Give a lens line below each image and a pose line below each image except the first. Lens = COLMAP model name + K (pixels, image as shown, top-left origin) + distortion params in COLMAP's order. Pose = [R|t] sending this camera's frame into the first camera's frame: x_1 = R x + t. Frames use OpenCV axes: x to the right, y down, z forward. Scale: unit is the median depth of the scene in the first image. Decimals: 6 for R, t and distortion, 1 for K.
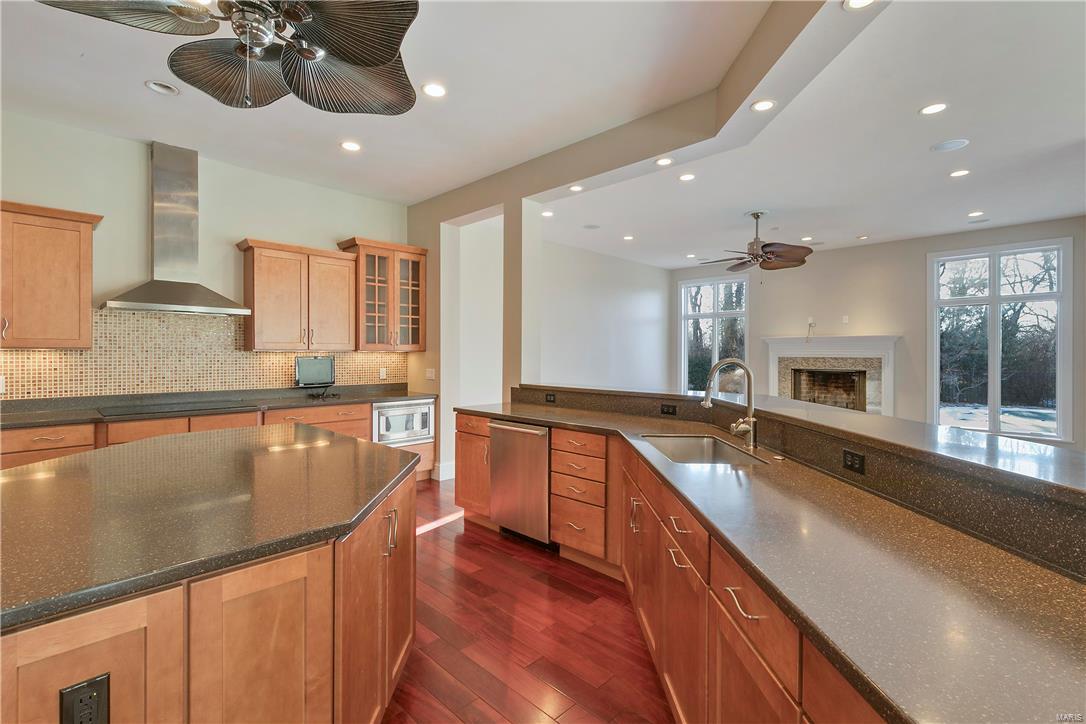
lens RADIAL K [[495.0, 0, 542.9], [0, 495.0, 356.2], [0, 0, 1]] dist [0.000432, 0.002015]
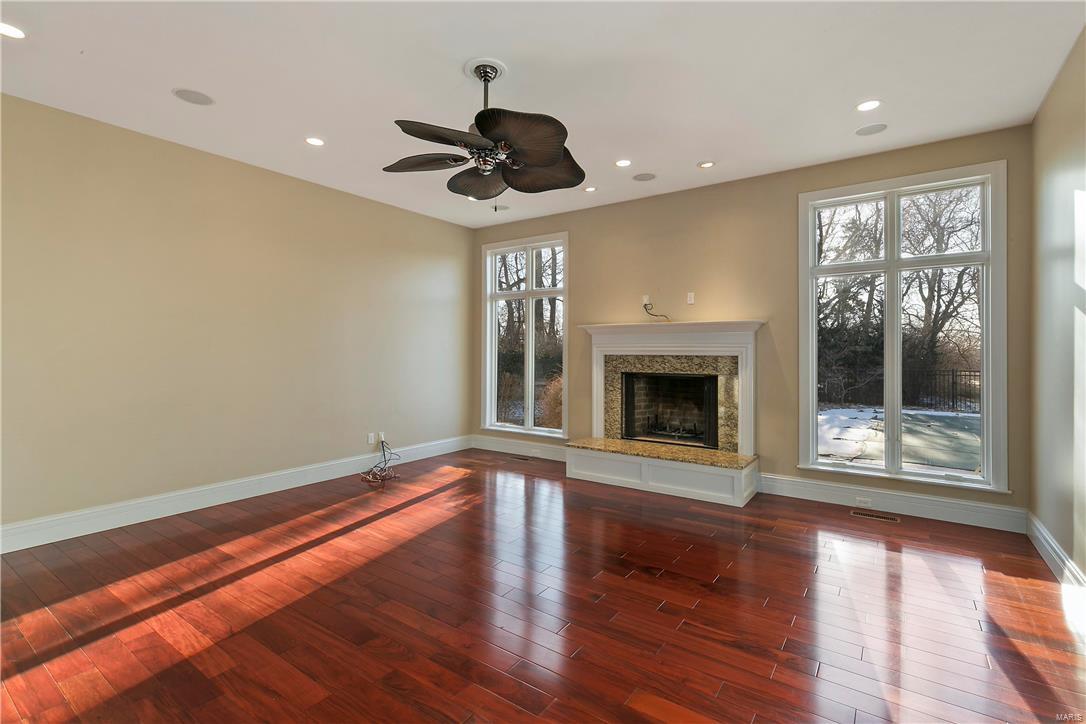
lens RADIAL K [[495.0, 0, 547.4], [0, 495.0, 350.9], [0, 0, 1]] dist [0.000432, 0.002015]
pose [[0.987456, -0.000530, 0.157891, 0.313489], [0.001239, 0.999990, -0.004396, -0.001032], [-0.157887, 0.004537, 0.987447, 0.372626]]
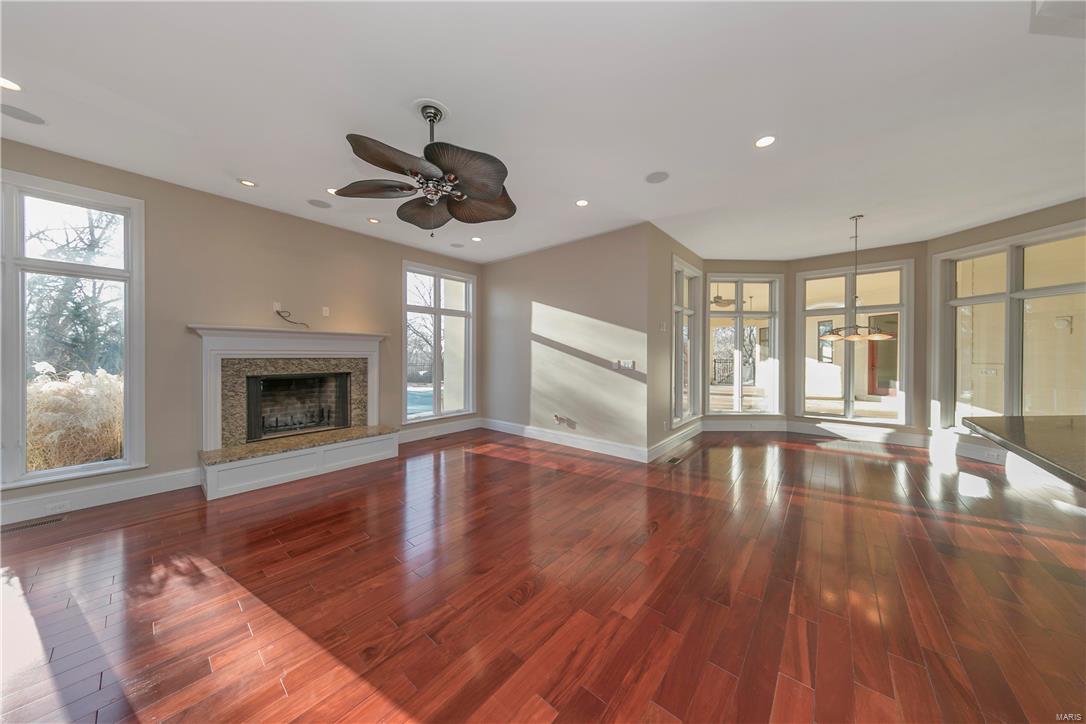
lens RADIAL K [[337.6, 0, 543.4], [0, 337.6, 359.6], [0, 0, 1]] dist [0.000939, -0.000002]
pose [[-0.066529, -0.018912, 0.997605, 0.027279], [-0.000217, 0.999821, 0.018939, -0.005469], [-0.997784, 0.001044, -0.066521, 0.668846]]
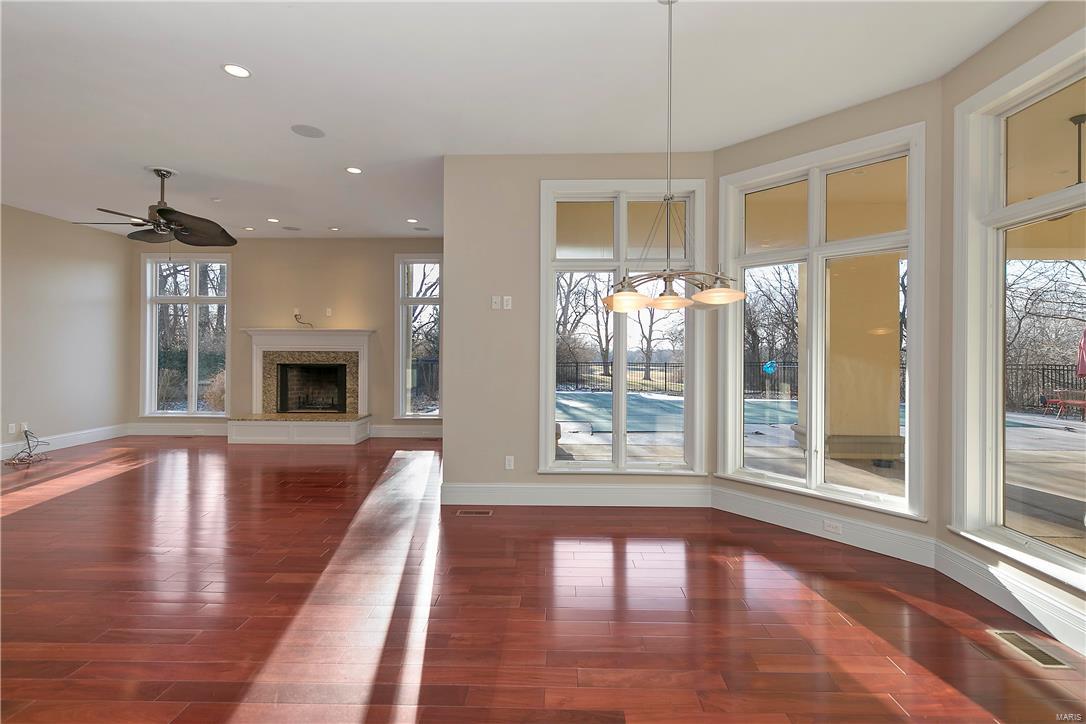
lens RADIAL K [[495.0, 0, 545.4], [0, 495.0, 349.8], [0, 0, 1]] dist [0.000432, 0.002015]
pose [[0.734433, 0.000796, 0.678680, 0.260399], [0.000442, 0.999999, -0.001652, 0.001108], [-0.678681, 0.001514, 0.734432, -0.003664]]
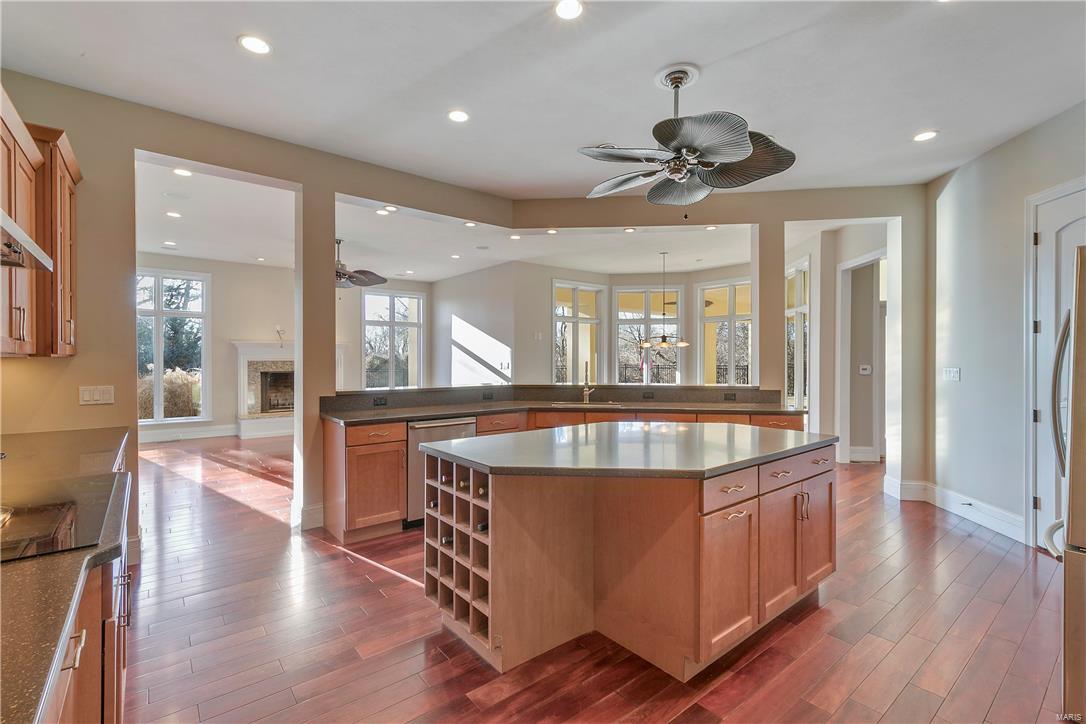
lens RADIAL K [[495.0, 0, 548.0], [0, 495.0, 358.3], [0, 0, 1]] dist [0.000432, 0.002015]
pose [[0.122495, -0.004796, 0.992458, -0.512307], [0.004885, 0.999979, 0.004229, -0.004912], [-0.992457, 0.004330, 0.122516, 0.264680]]
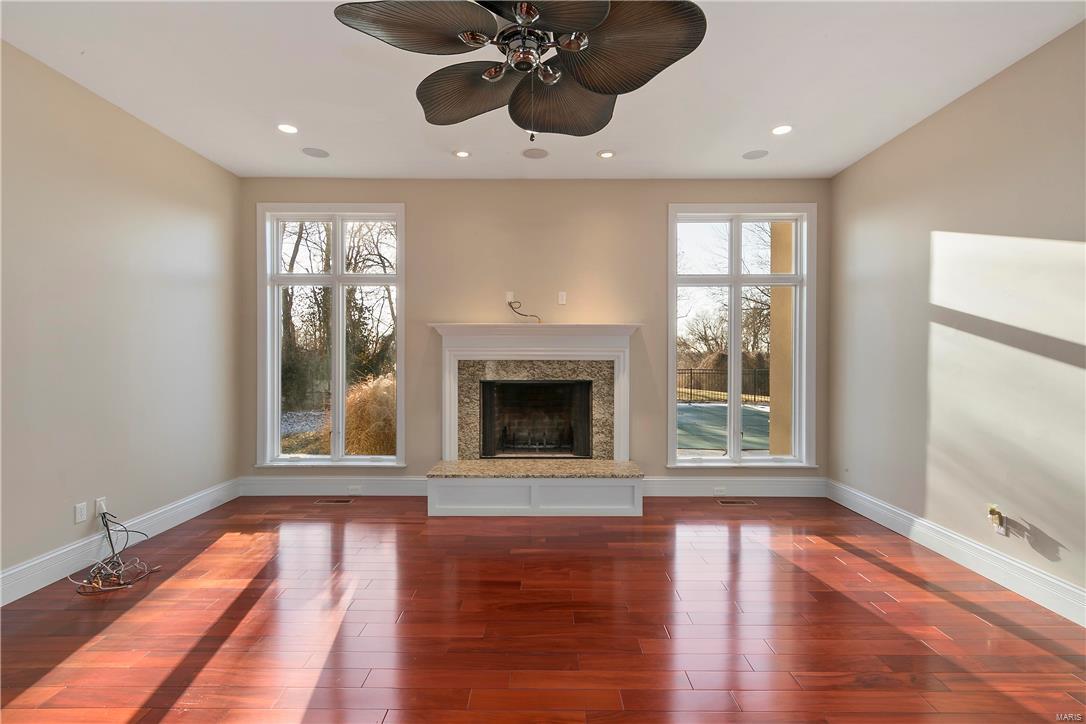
lens RADIAL K [[495.5, 0, 543.7], [0, 495.5, 359.0], [0, 0, 1]] dist [-0.000517, 0.000136]
pose [[0.721523, -0.007592, 0.692349, 0.170132], [0.004013, 0.999969, 0.006784, -0.003174], [-0.692379, -0.002116, 0.721531, 0.568718]]
